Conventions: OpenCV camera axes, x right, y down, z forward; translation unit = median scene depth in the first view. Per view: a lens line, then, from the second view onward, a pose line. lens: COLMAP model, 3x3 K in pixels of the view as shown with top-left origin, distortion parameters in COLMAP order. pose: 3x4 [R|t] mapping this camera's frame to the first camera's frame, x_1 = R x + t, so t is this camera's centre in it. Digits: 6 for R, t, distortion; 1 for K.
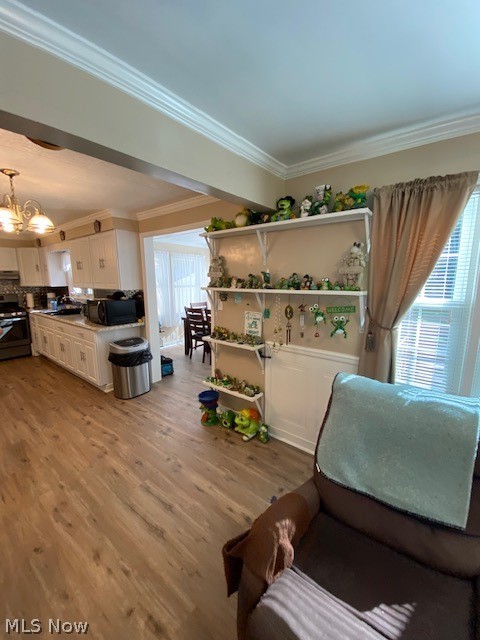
lens RADIAL K [[265.1, 0, 243.6], [0, 265.1, 321.6], [0, 0, 1]] dist [0.022036, -0.019531]
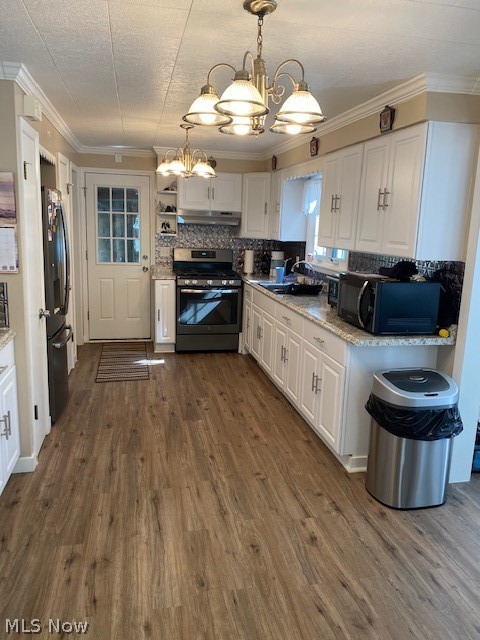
lens RADIAL K [[496.3, 0, 240.0], [0, 496.3, 320.0], [0, 0, 1]] dist [0.015953, -0.006939]
pose [[0.773075, 0.153505, -0.615461, -0.145388], [-0.143129, 0.987467, 0.066505, -0.029555], [0.617956, 0.036678, 0.785357, 0.157286]]
